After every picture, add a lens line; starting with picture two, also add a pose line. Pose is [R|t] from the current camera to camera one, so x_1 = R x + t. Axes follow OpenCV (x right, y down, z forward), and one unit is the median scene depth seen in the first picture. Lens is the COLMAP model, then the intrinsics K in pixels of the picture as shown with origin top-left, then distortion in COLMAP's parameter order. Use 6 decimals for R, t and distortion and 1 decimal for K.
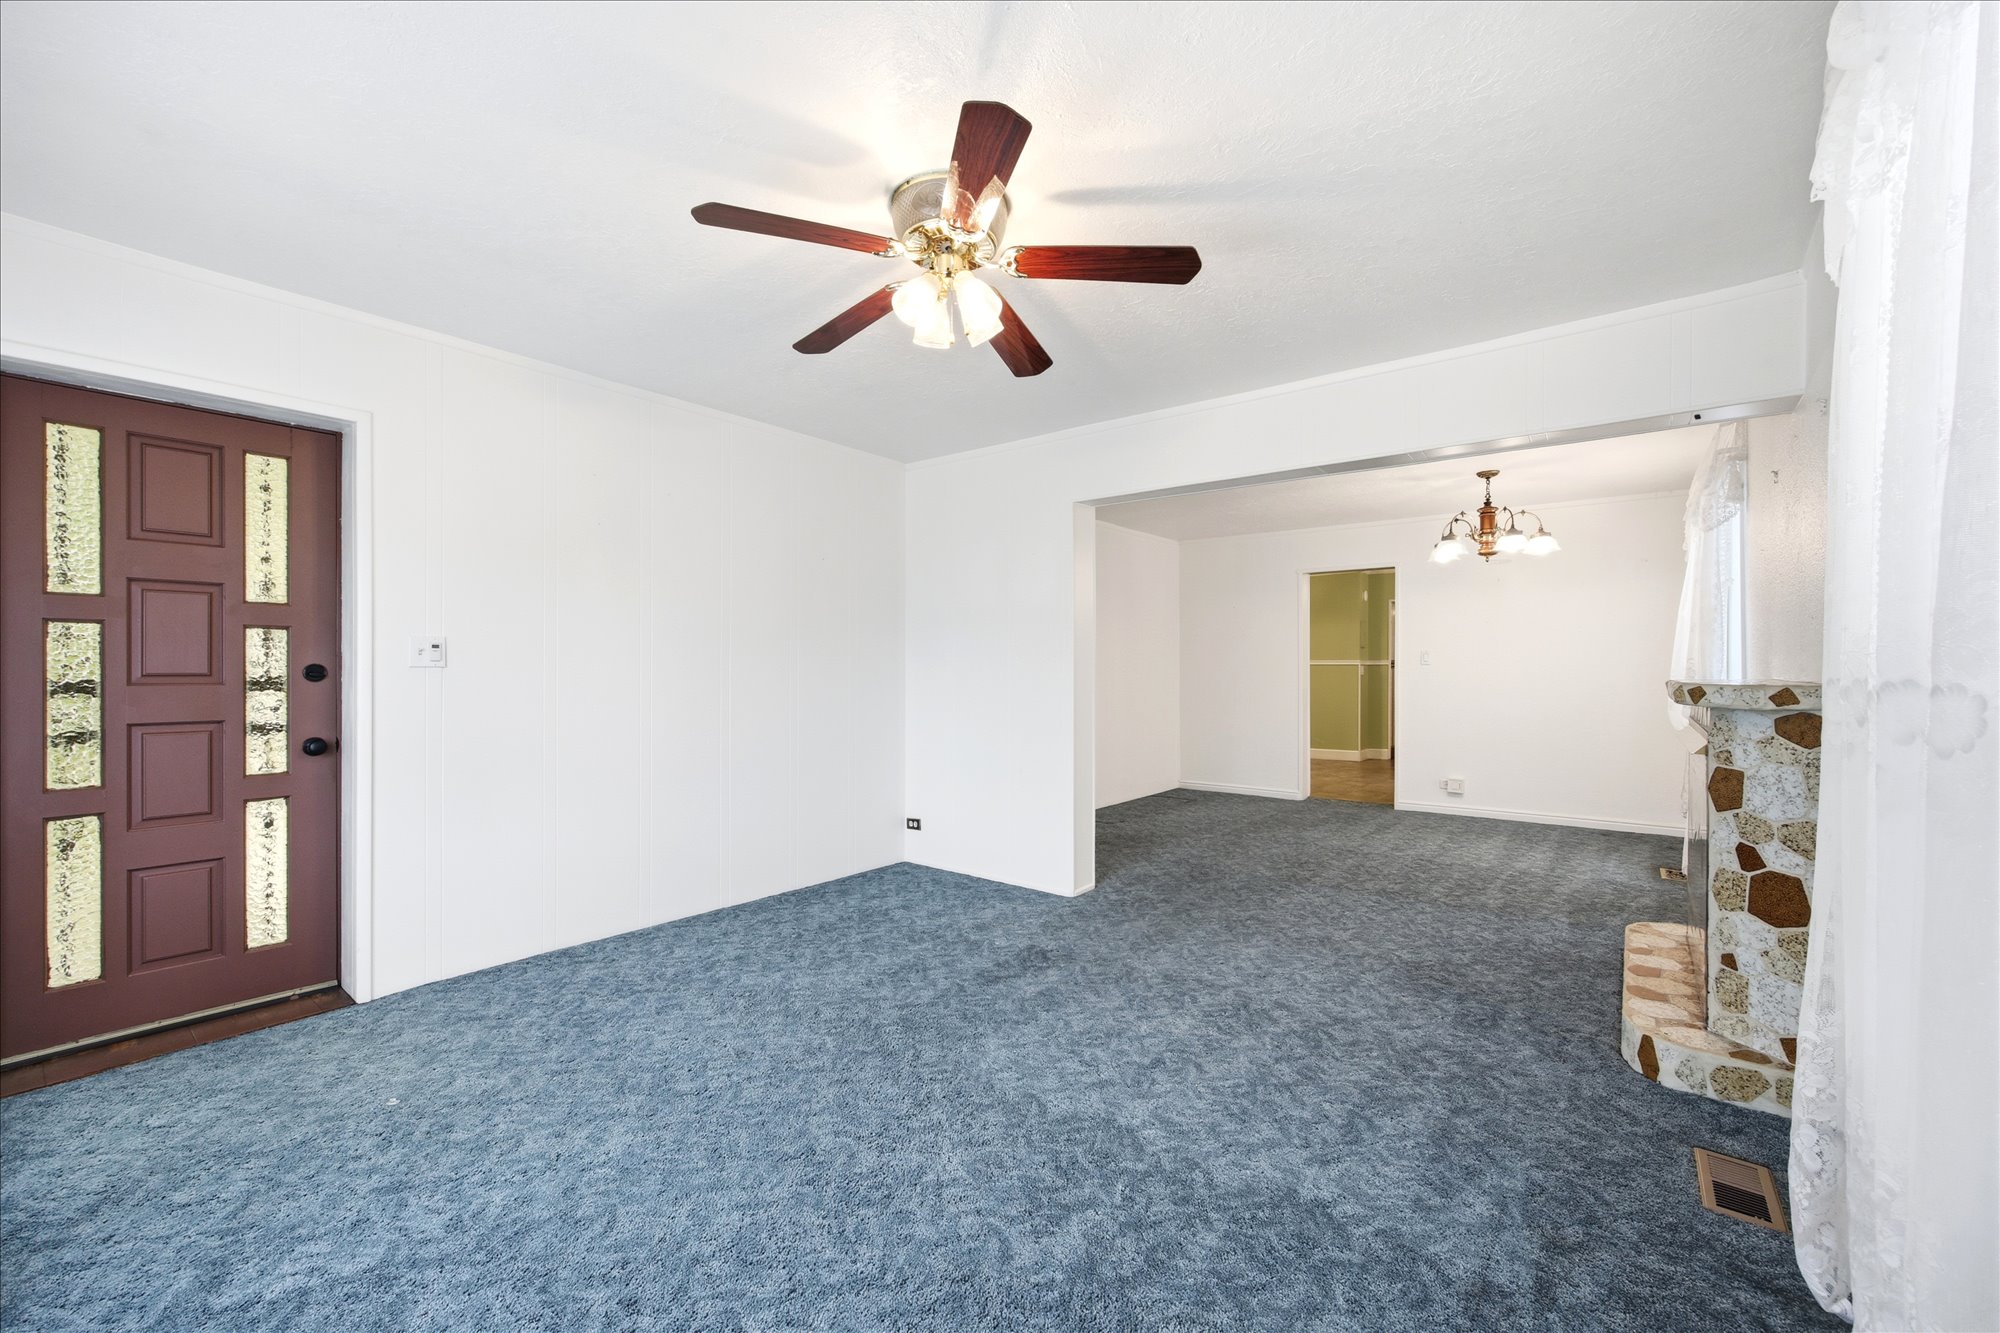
lens RADIAL K [[805.2, 0, 994.0], [0, 805.2, 669.8], [0, 0, 1]] dist [0.001689, -0.000425]
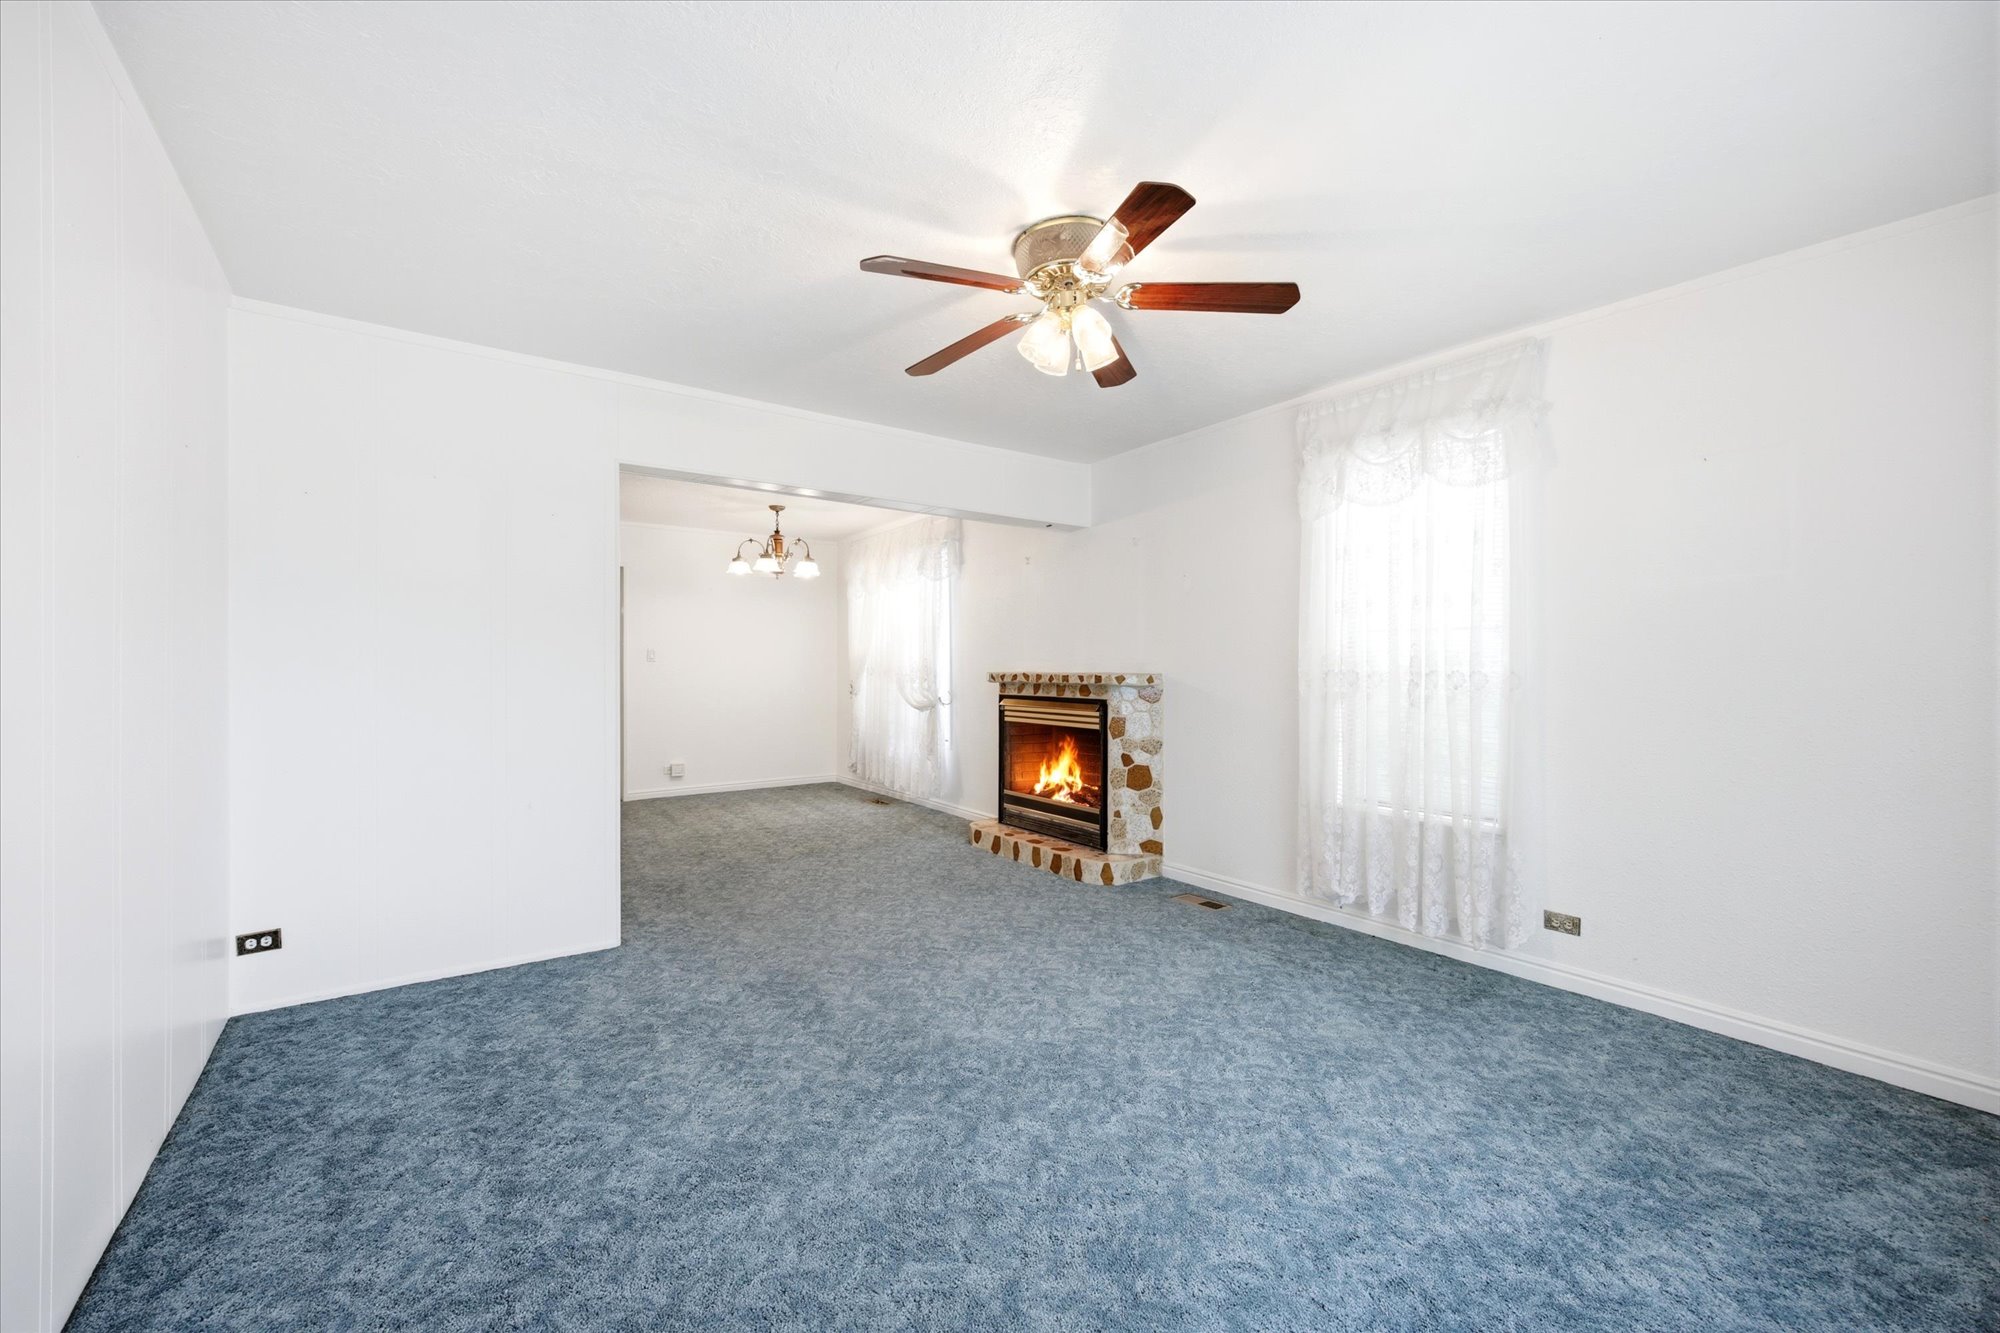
lens RADIAL K [[805.2, 0, 994.0], [0, 805.2, 669.8], [0, 0, 1]] dist [0.001689, -0.000425]
pose [[0.273139, -0.004985, 0.961962, -0.749806], [0.000715, 0.999987, 0.004979, -0.001725], [-0.961974, -0.000672, 0.273139, 0.529704]]
